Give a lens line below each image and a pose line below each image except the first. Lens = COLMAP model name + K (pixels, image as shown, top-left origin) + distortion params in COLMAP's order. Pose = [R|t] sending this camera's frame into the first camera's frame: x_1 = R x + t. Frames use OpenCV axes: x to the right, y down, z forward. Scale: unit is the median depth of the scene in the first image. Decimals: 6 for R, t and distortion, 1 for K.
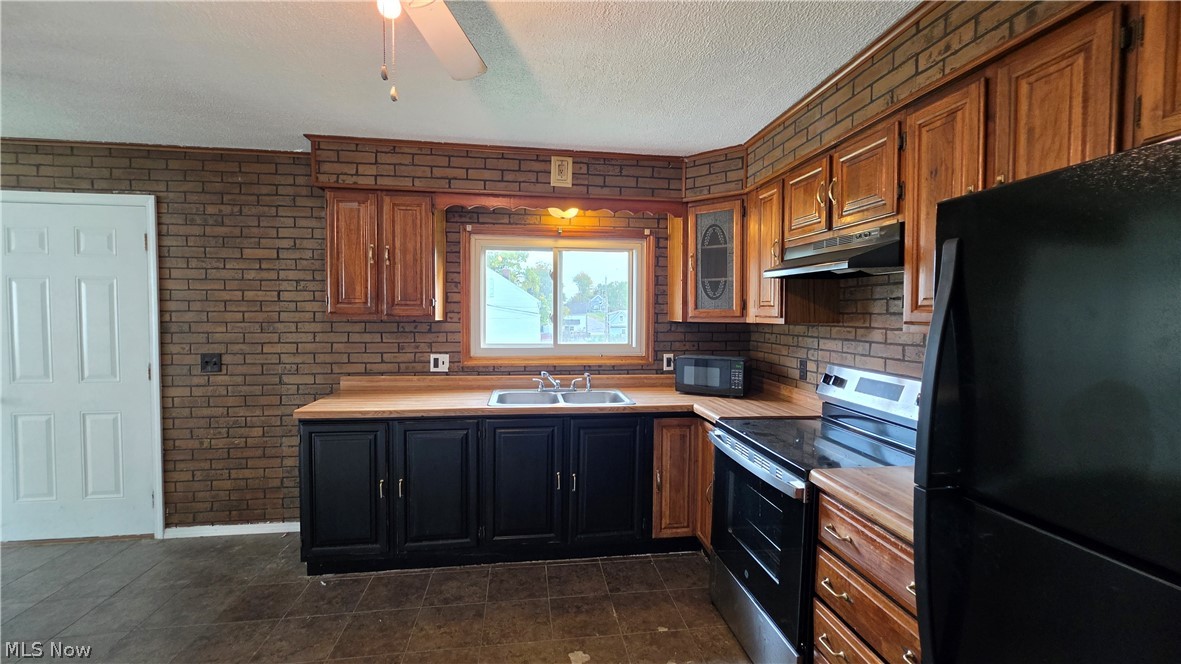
lens RADIAL K [[471.1, 0, 593.9], [0, 471.1, 329.6], [0, 0, 1]] dist [-0.006209, 0.000116]
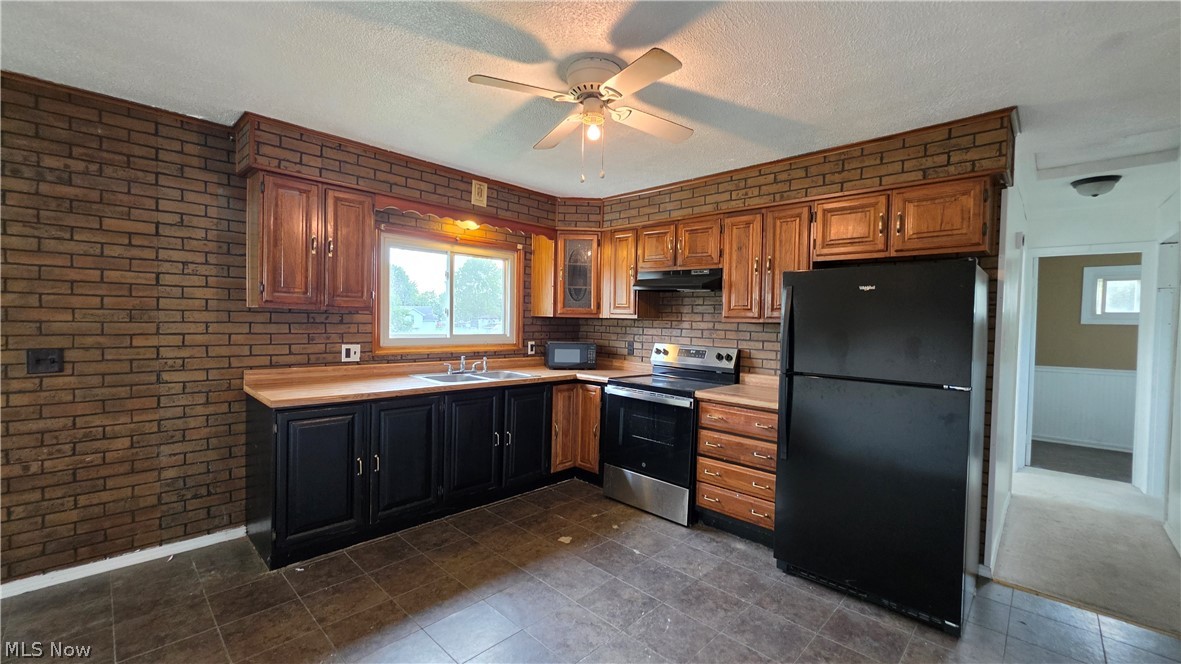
lens RADIAL K [[471.1, 0, 596.9], [0, 471.1, 328.5], [0, 0, 1]] dist [-0.006209, 0.000116]
pose [[0.786363, -0.000057, 0.617765, -0.589172], [0.002171, 0.999994, -0.002671, 0.022496], [-0.617761, 0.003442, 0.786358, -0.160204]]
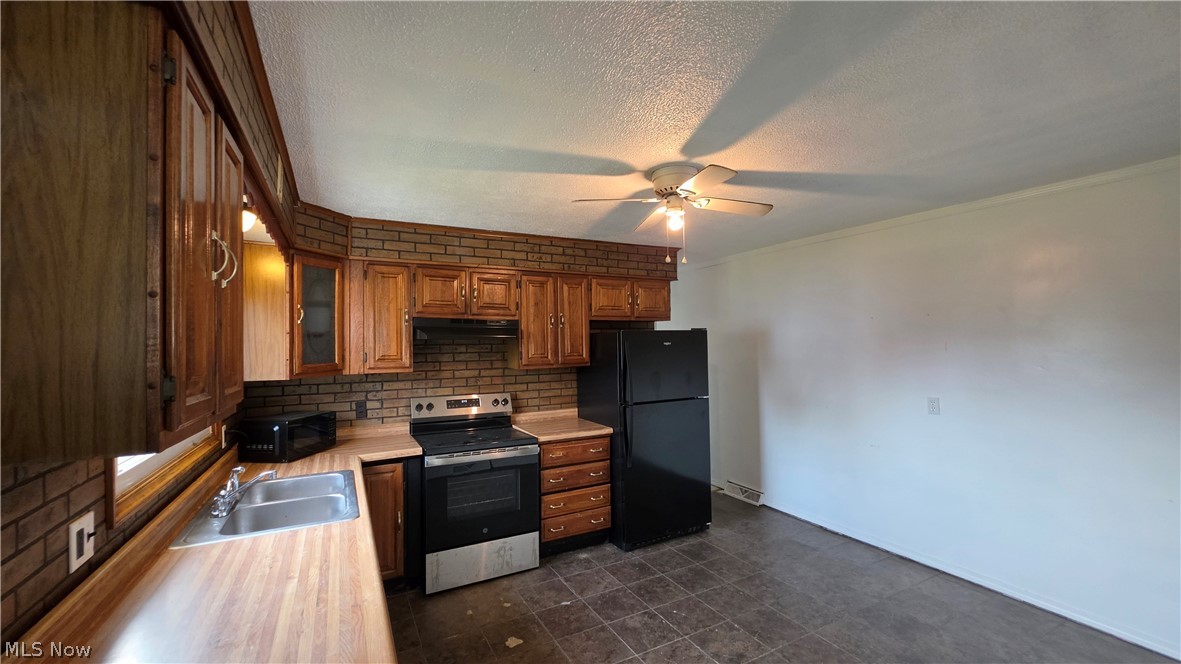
lens RADIAL K [[471.1, 0, 590.7], [0, 471.1, 330.6], [0, 0, 1]] dist [-0.006209, 0.000116]
pose [[-0.335745, 0.024244, 0.941641, -0.884370], [0.045688, 0.998911, -0.009428, -0.079340], [-0.940844, 0.039857, -0.336488, 0.804949]]
